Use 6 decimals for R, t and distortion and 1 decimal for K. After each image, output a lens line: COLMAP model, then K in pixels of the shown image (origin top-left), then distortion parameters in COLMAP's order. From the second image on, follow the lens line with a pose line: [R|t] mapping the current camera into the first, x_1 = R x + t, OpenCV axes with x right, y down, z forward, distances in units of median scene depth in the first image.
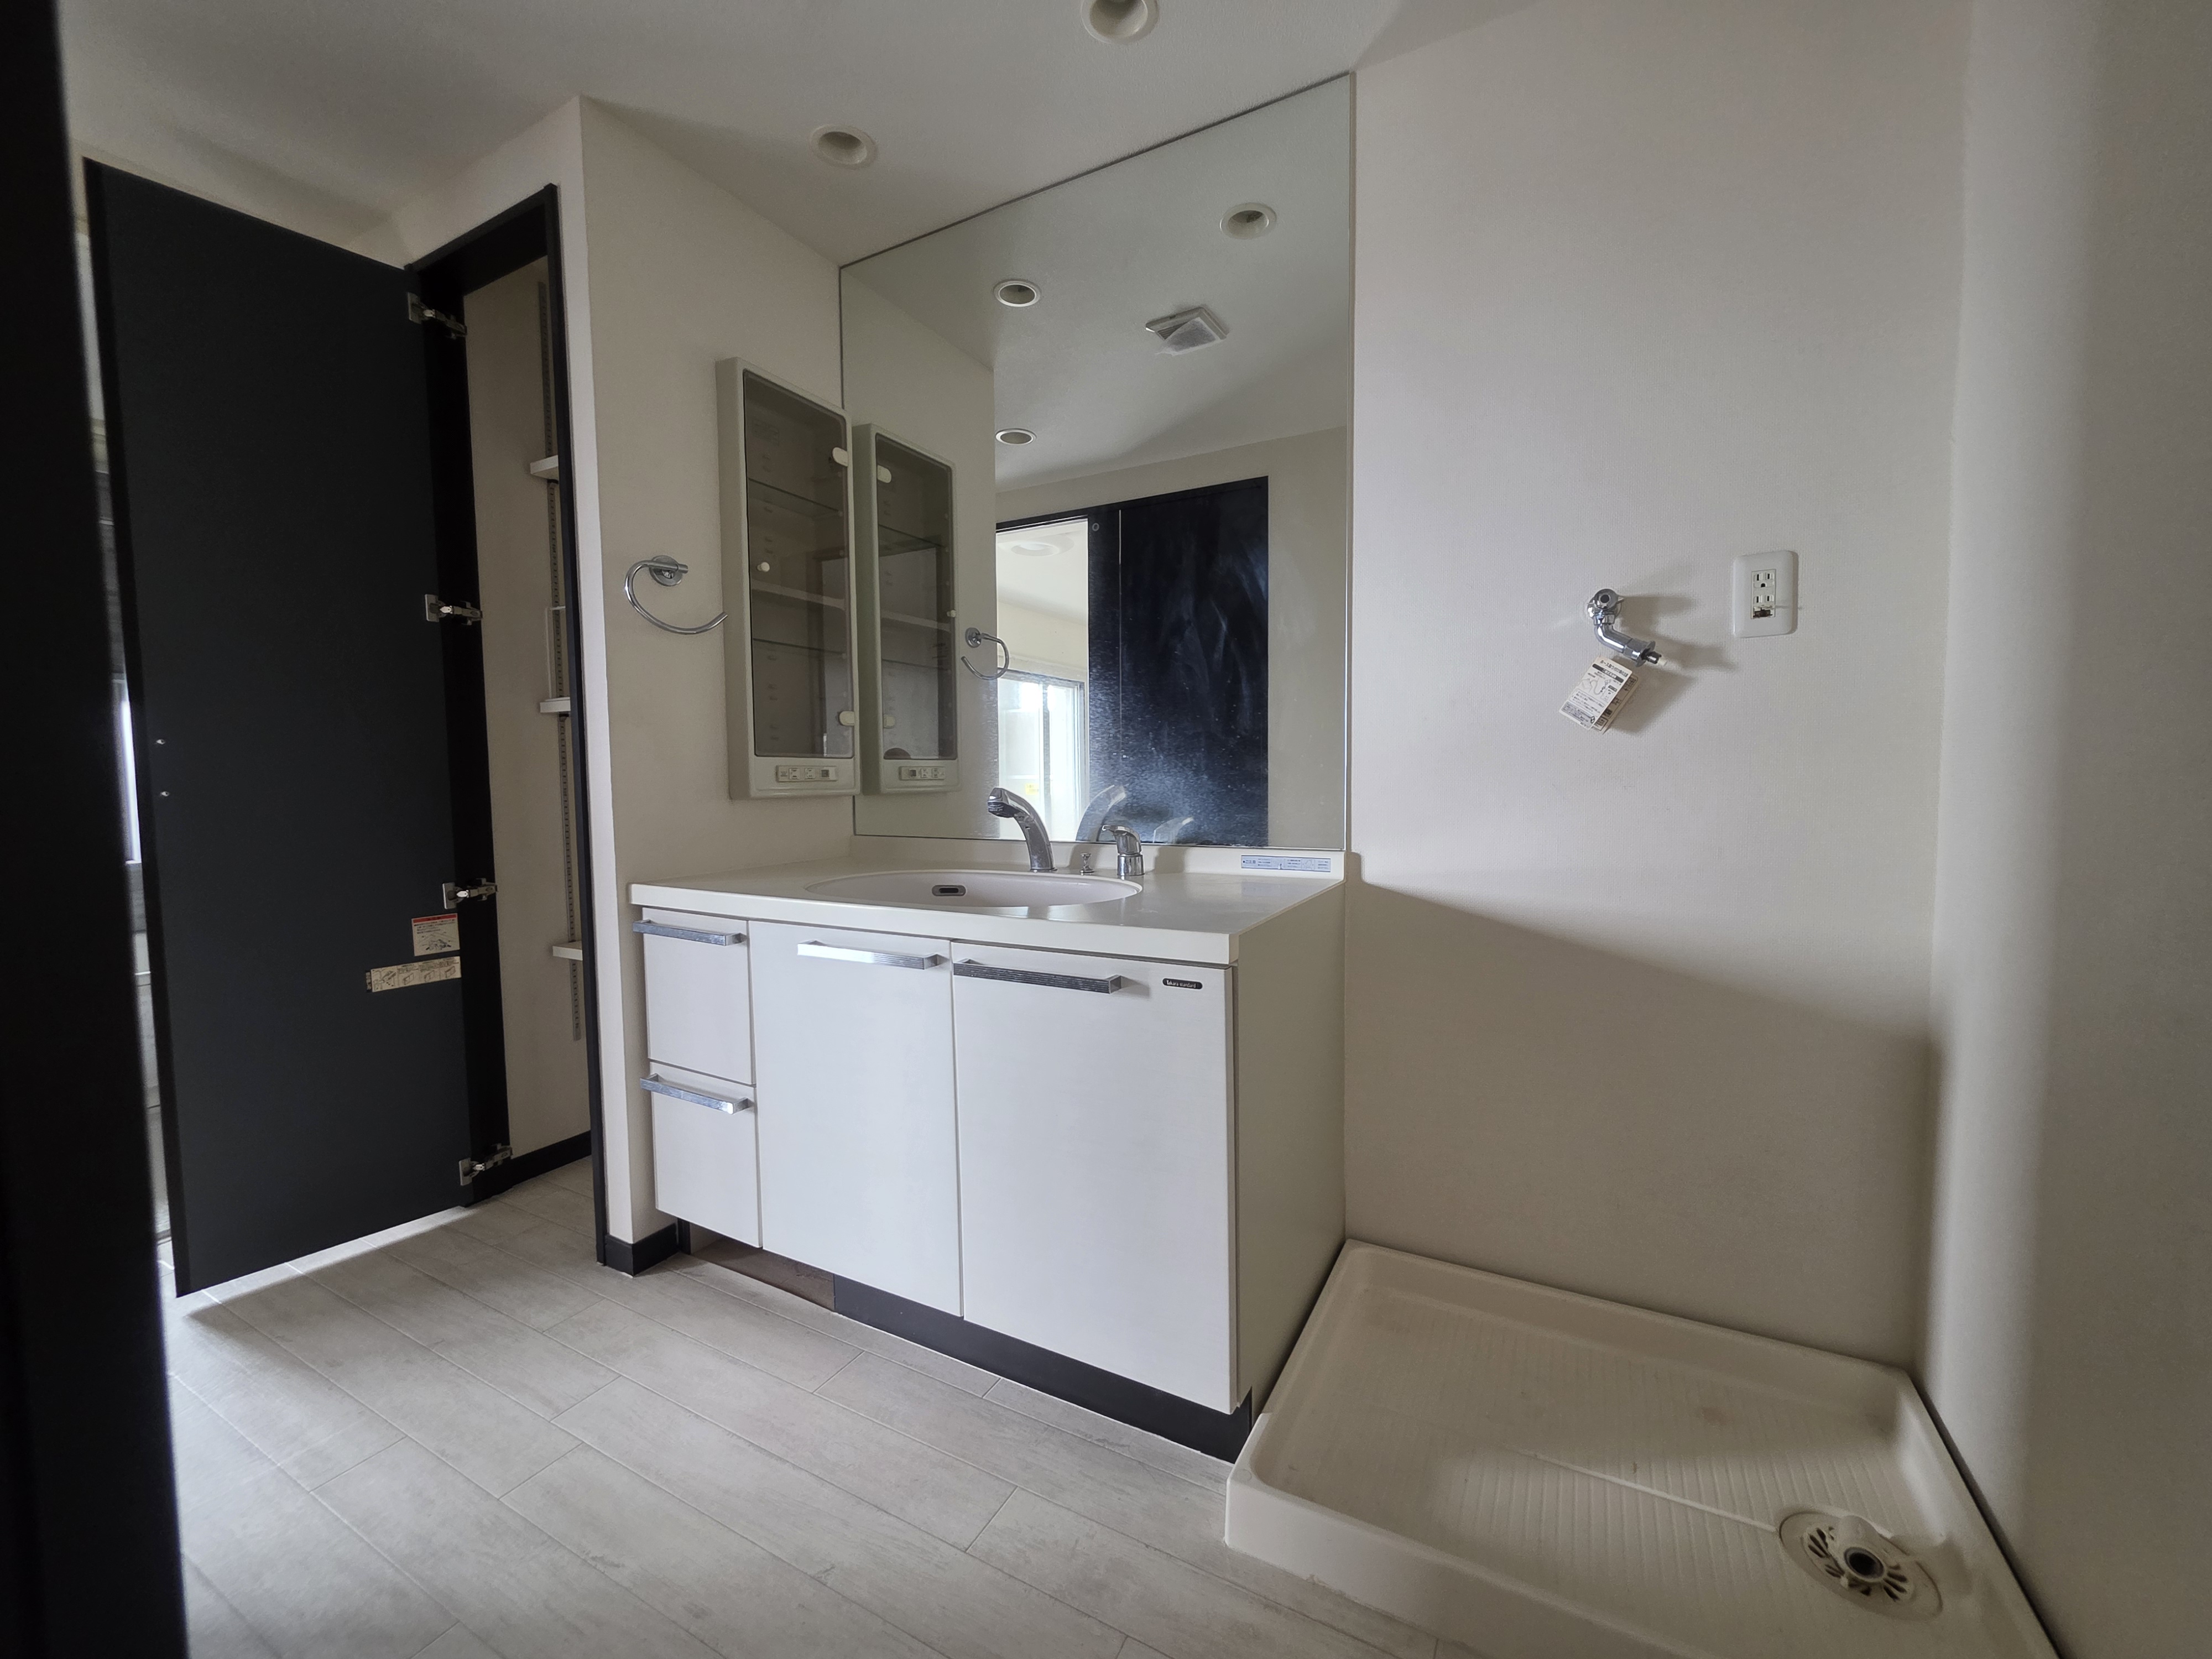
lens RADIAL K [[884.6, 0, 1107.2], [0, 884.6, 831.3], [0, 0, 1]] dist [-0.000440, 0.001298]
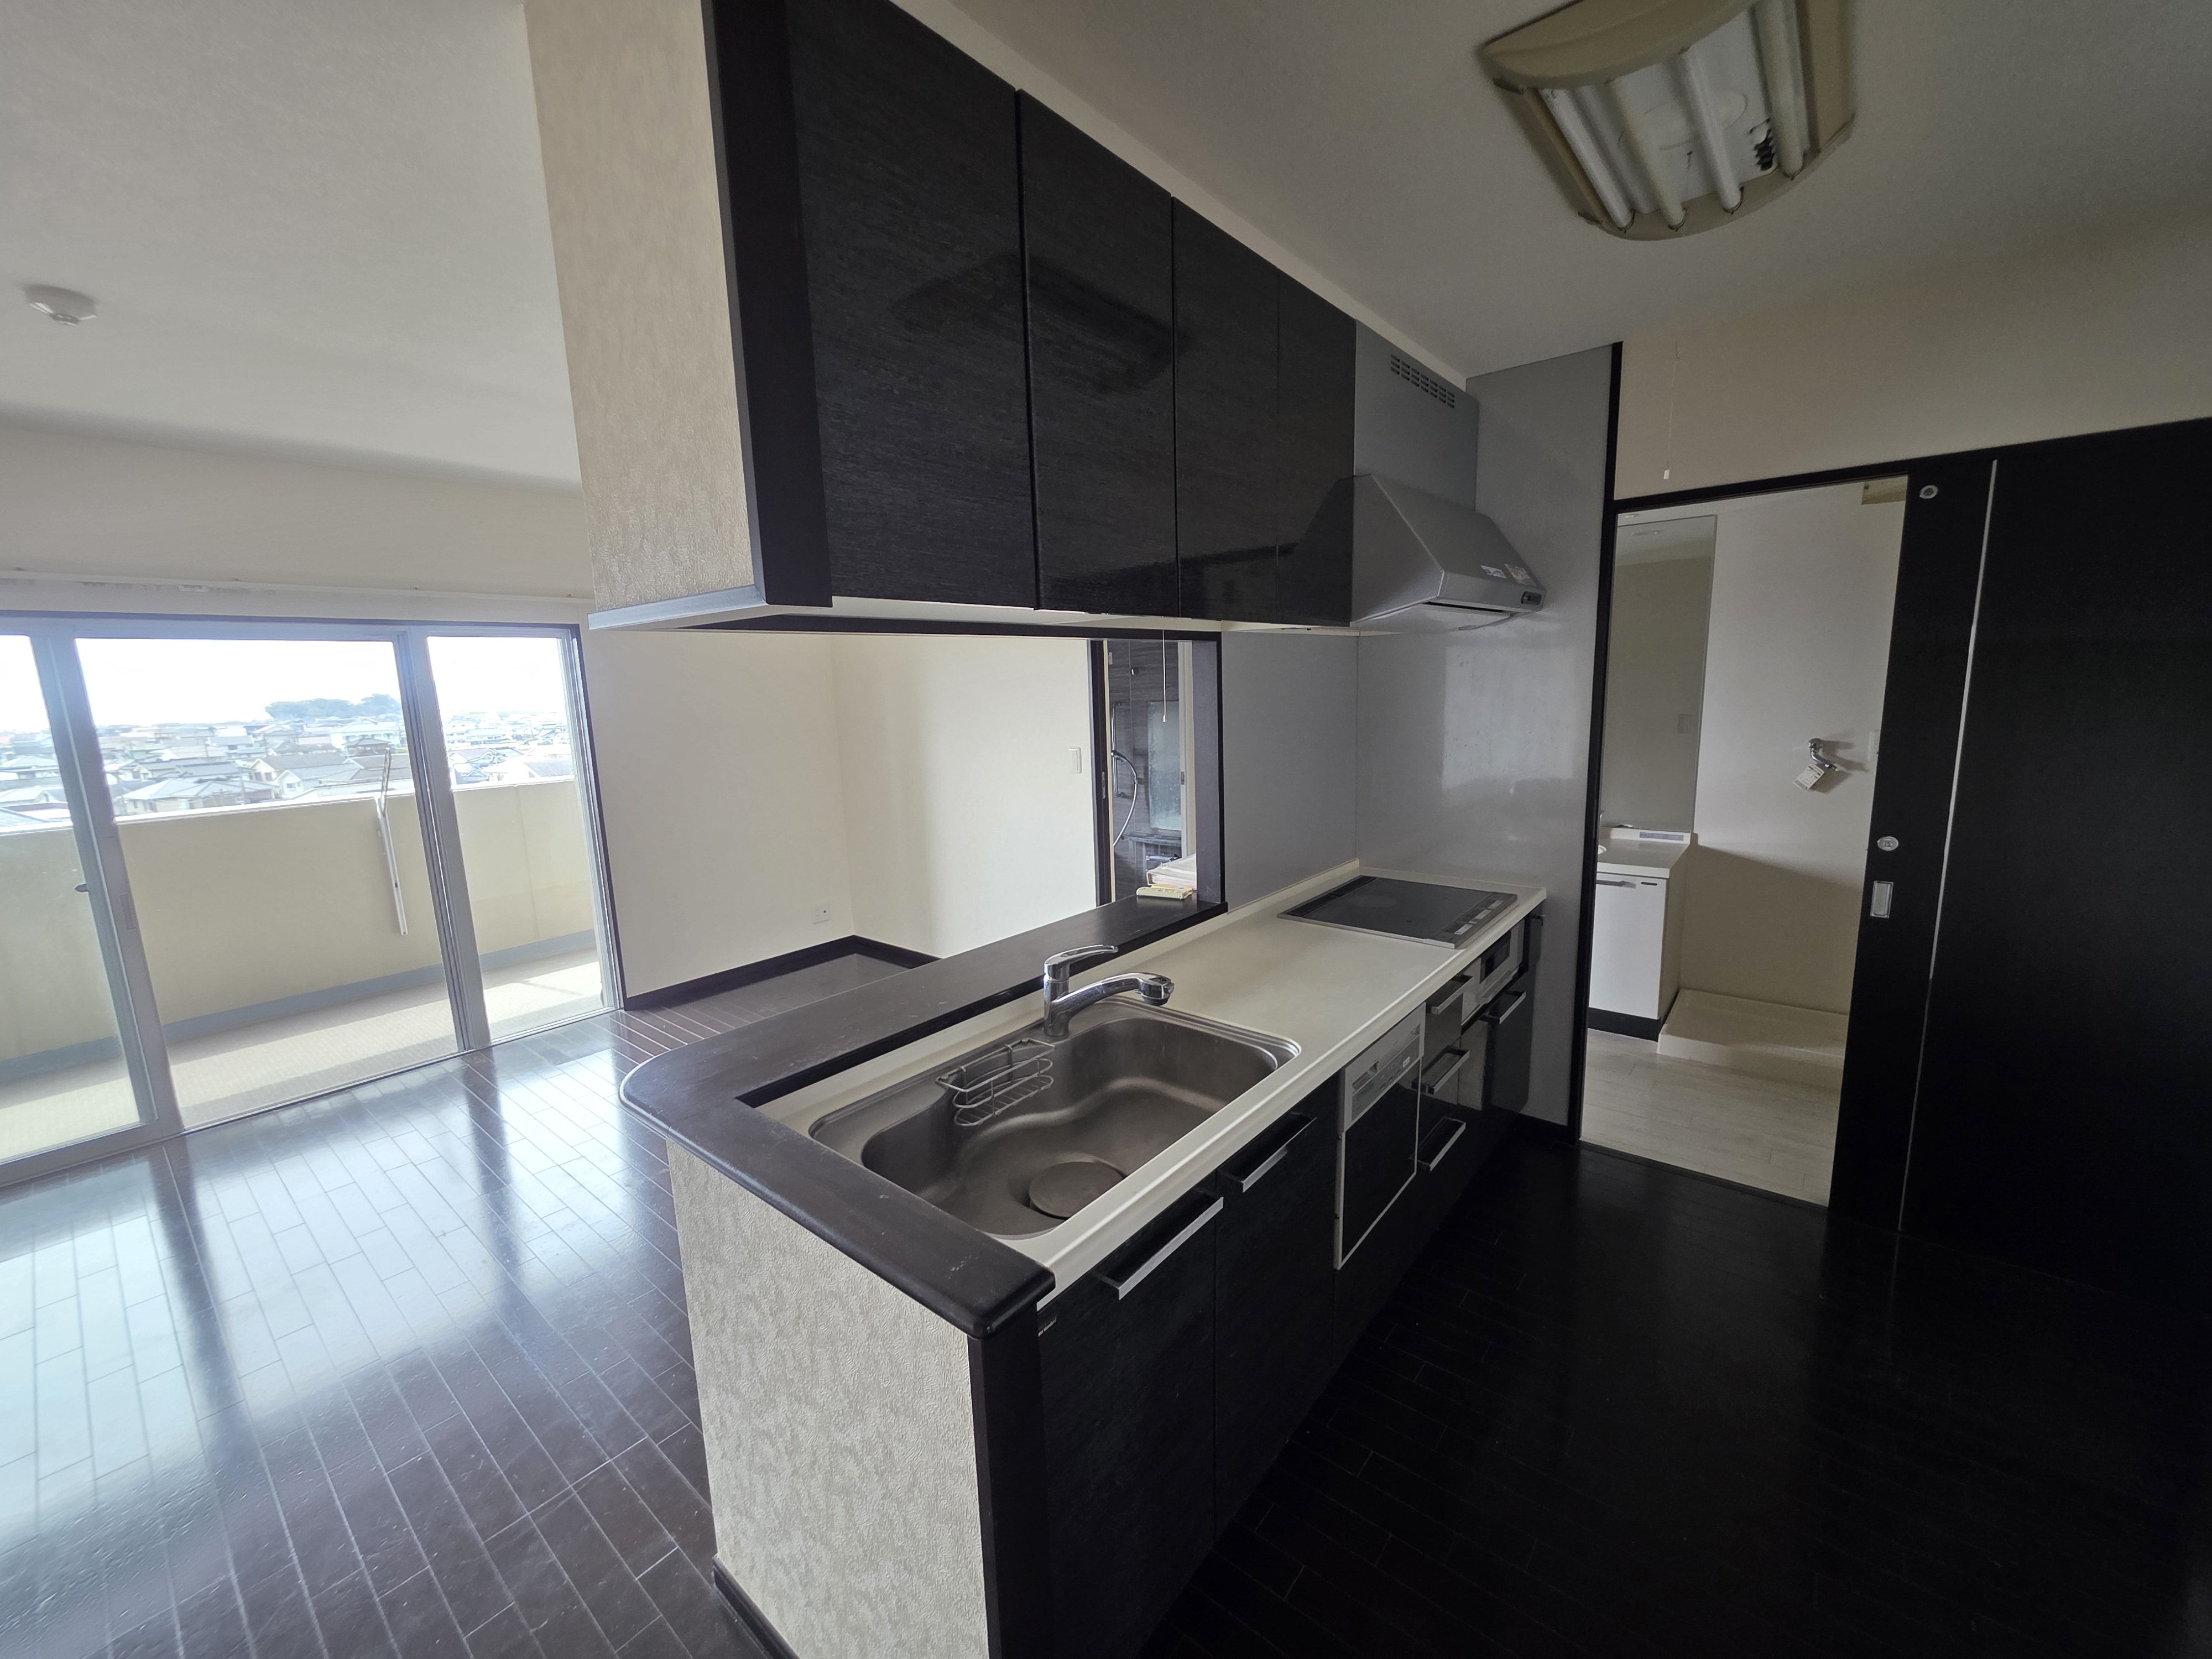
lens RADIAL K [[884.6, 0, 1108.6], [0, 884.6, 830.3], [0, 0, 1]] dist [-0.000440, 0.001298]
pose [[0.982503, 0.011059, -0.185919, -1.006182], [0.009374, 0.994035, 0.108661, -0.310421], [0.186012, -0.108502, 0.976538, -1.981769]]
